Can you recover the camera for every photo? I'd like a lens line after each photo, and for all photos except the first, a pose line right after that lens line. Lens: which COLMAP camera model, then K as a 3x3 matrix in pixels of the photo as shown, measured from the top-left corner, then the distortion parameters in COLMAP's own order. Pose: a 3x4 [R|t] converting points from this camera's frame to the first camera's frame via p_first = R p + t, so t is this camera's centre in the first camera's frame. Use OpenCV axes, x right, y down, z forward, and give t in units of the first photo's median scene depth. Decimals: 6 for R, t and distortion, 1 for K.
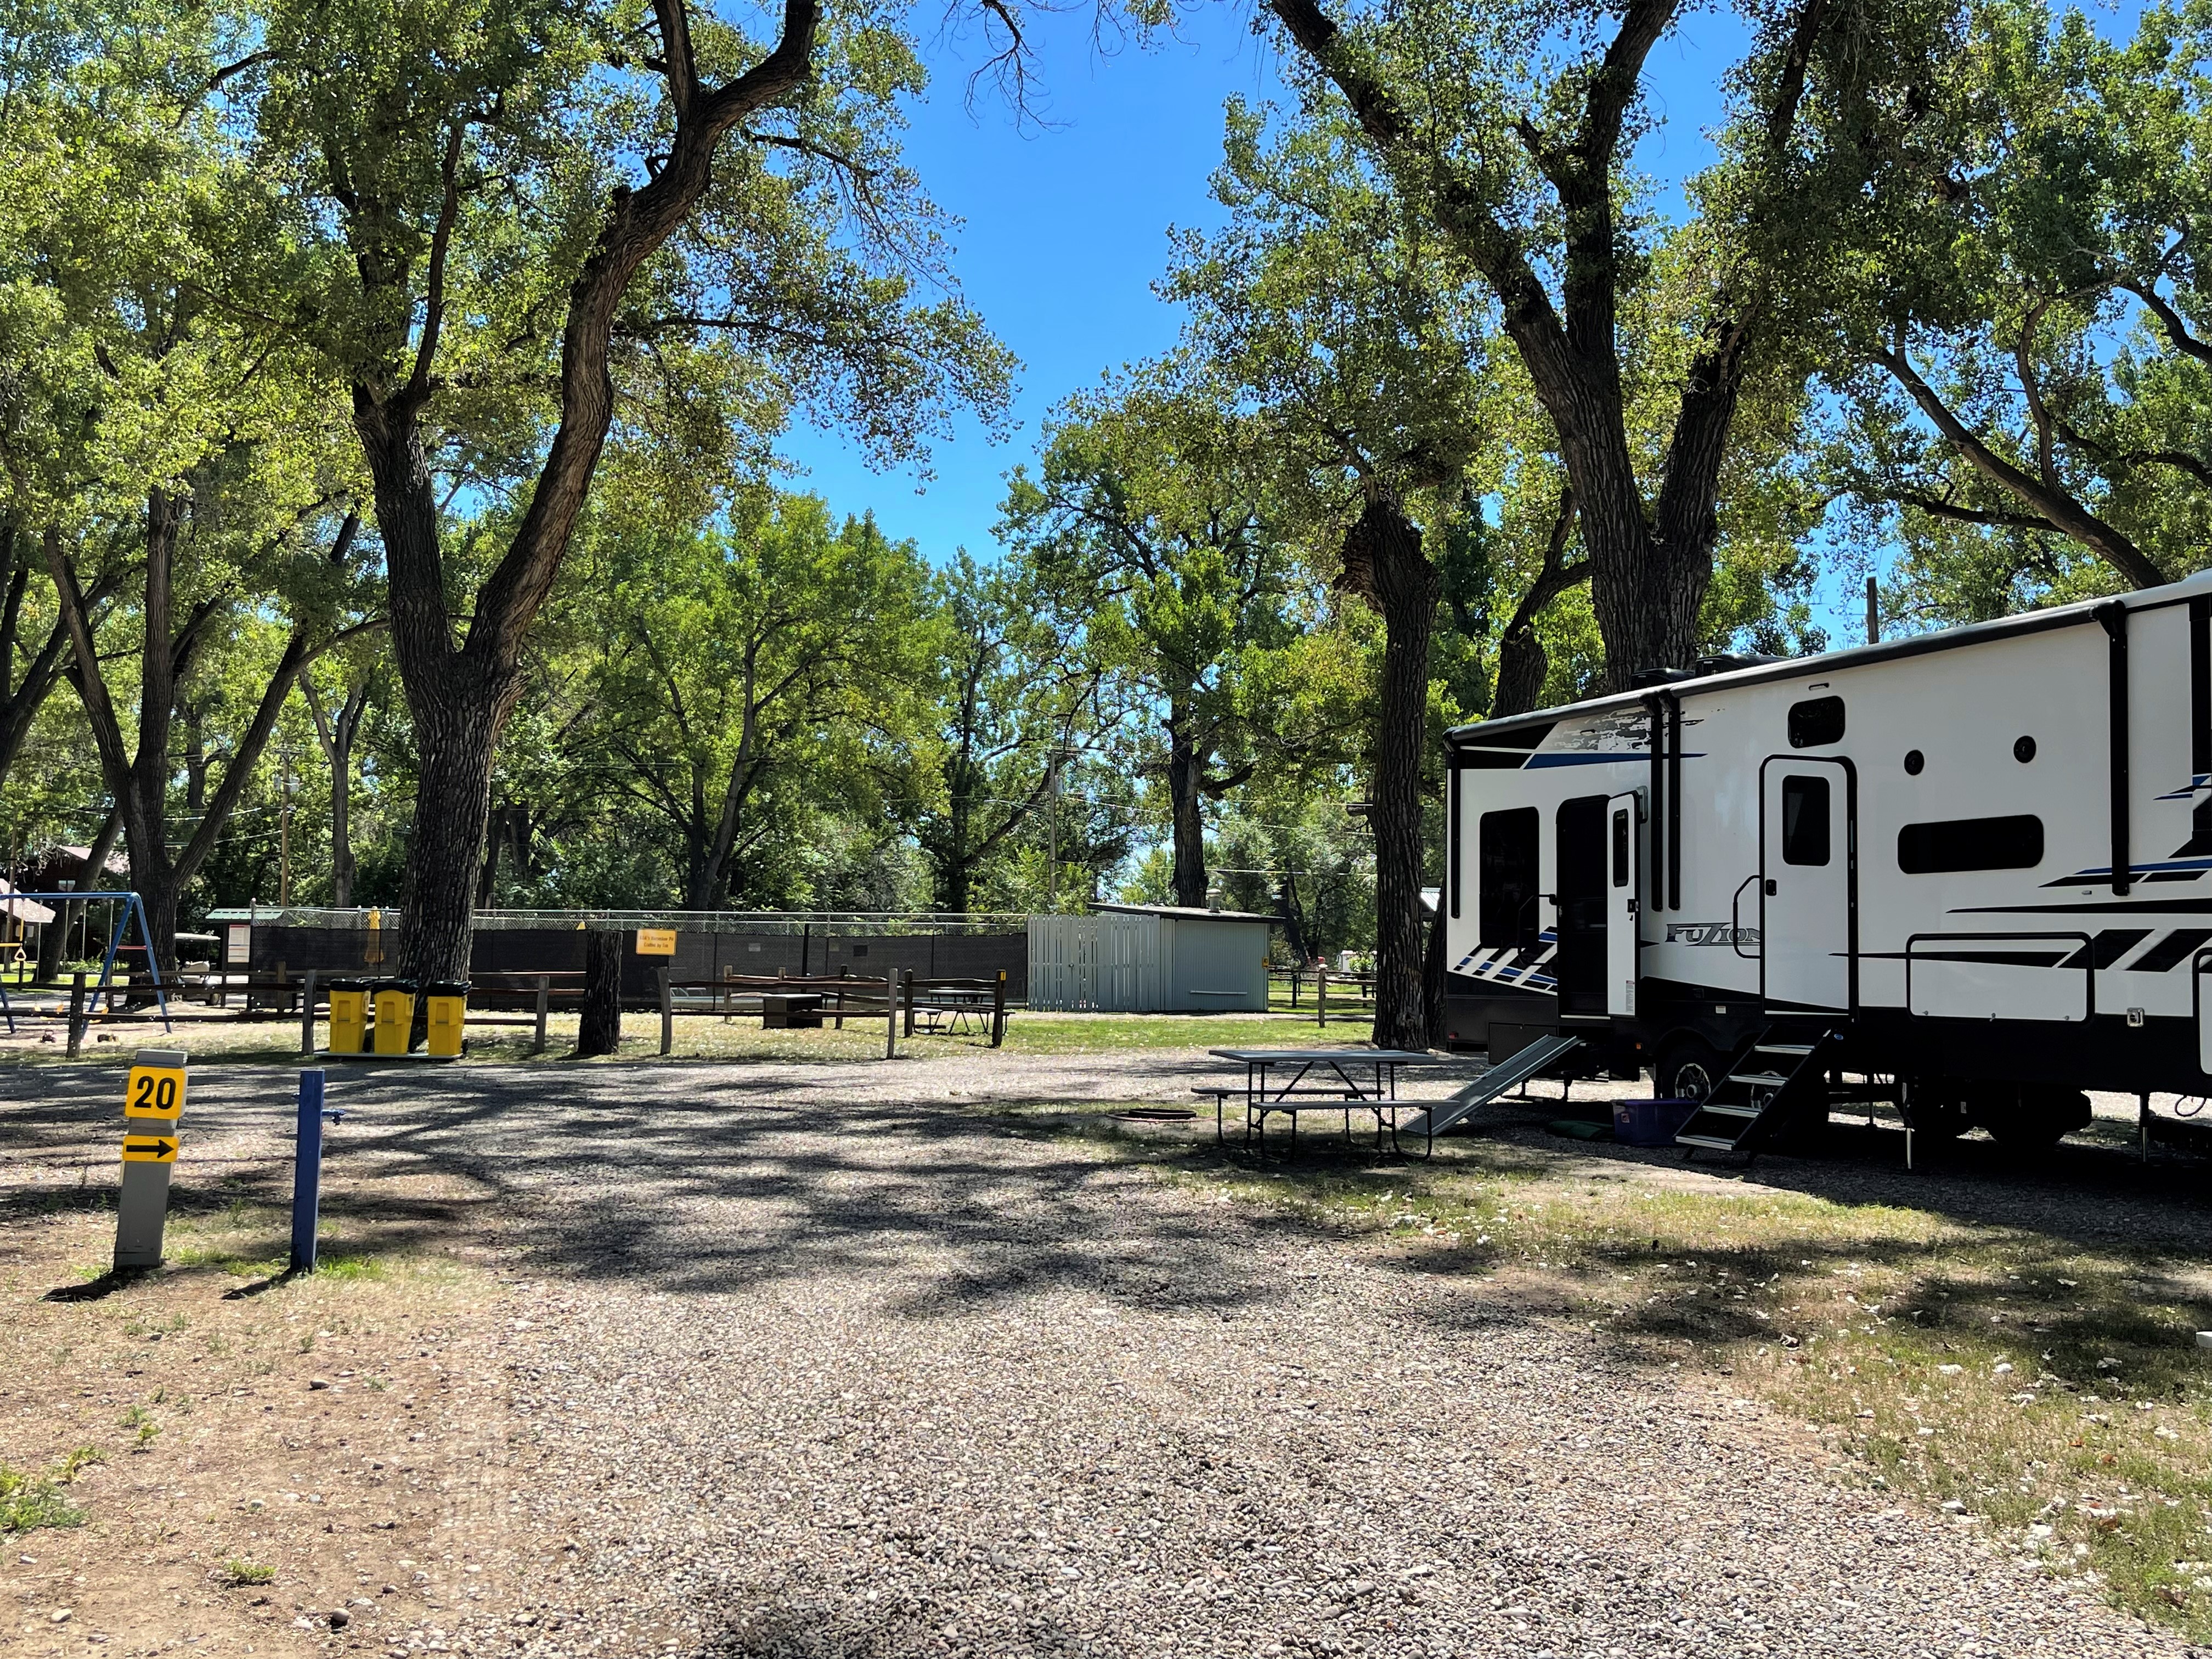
lens RADIAL K [[1998.3, 0, 1106.0], [0, 1998.3, 829.5], [0, 0, 1]] dist [0.004508, -0.001701]
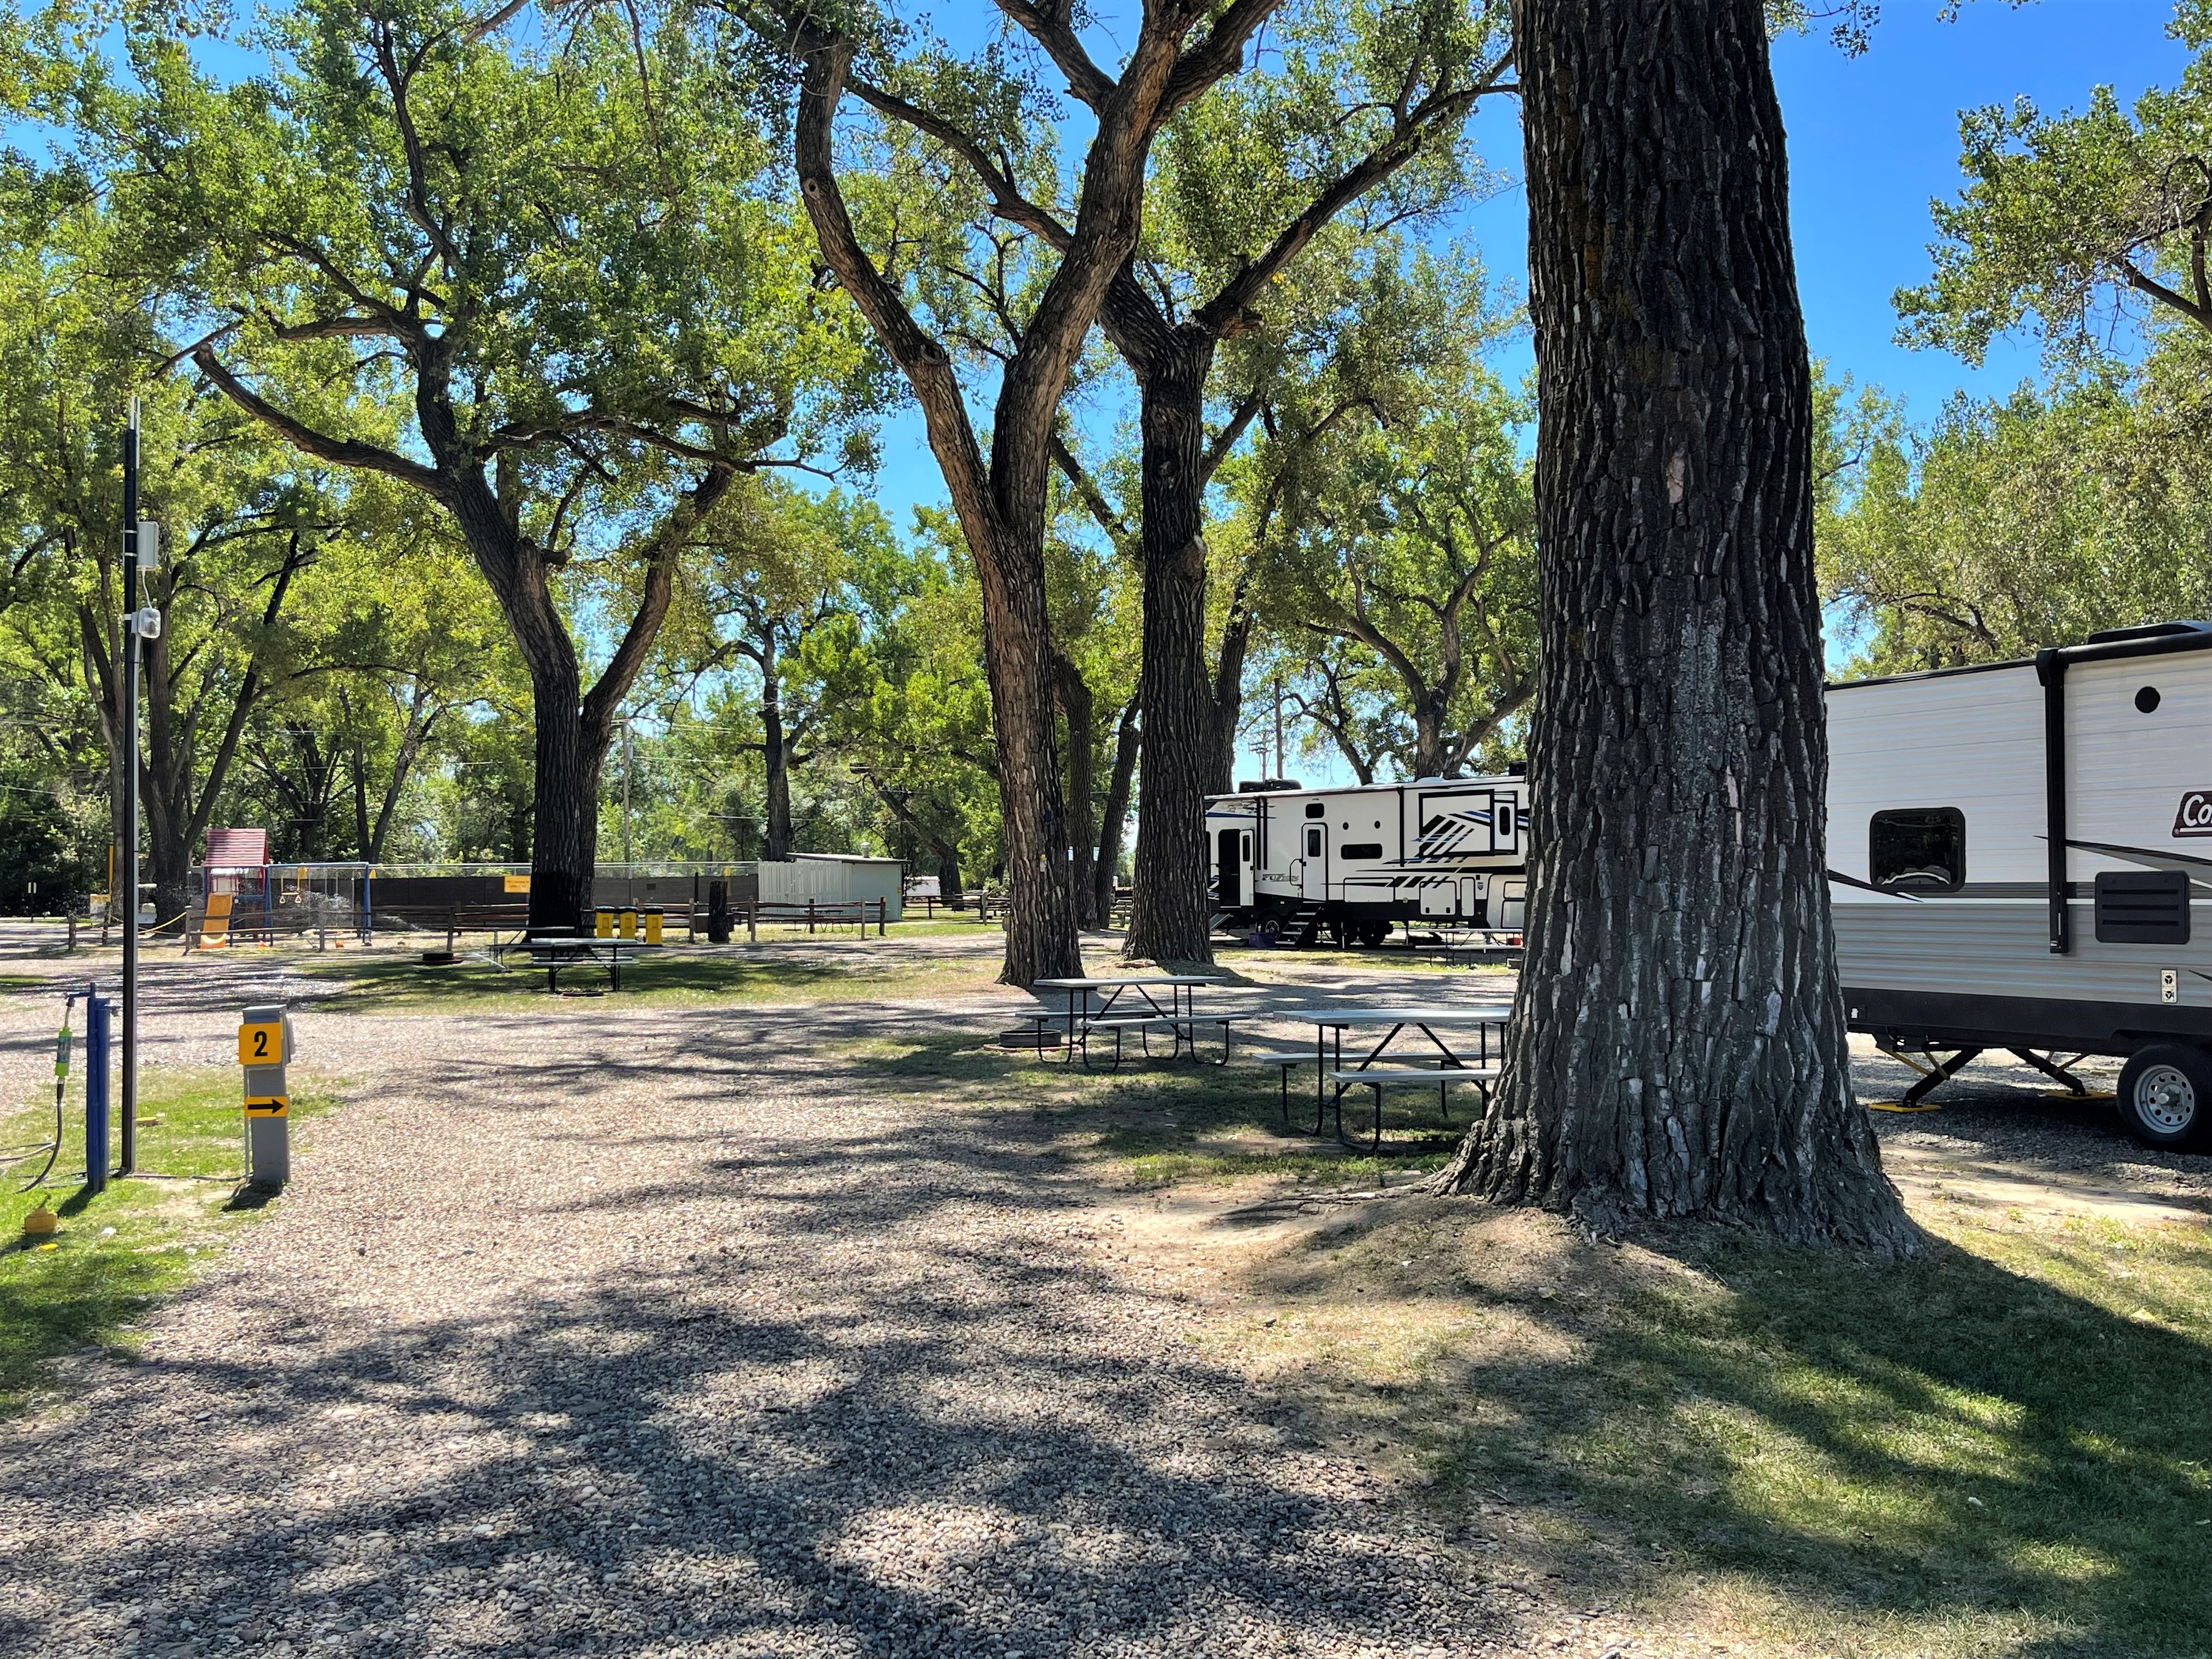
lens RADIAL K [[1998.3, 0, 1106.0], [0, 1998.3, 829.5], [0, 0, 1]] dist [0.004508, -0.001701]
pose [[0.945639, -0.013603, 0.324934, -0.900951], [0.000782, 0.999217, 0.039555, -0.136576], [-0.325218, -0.037151, 0.944909, -1.720822]]
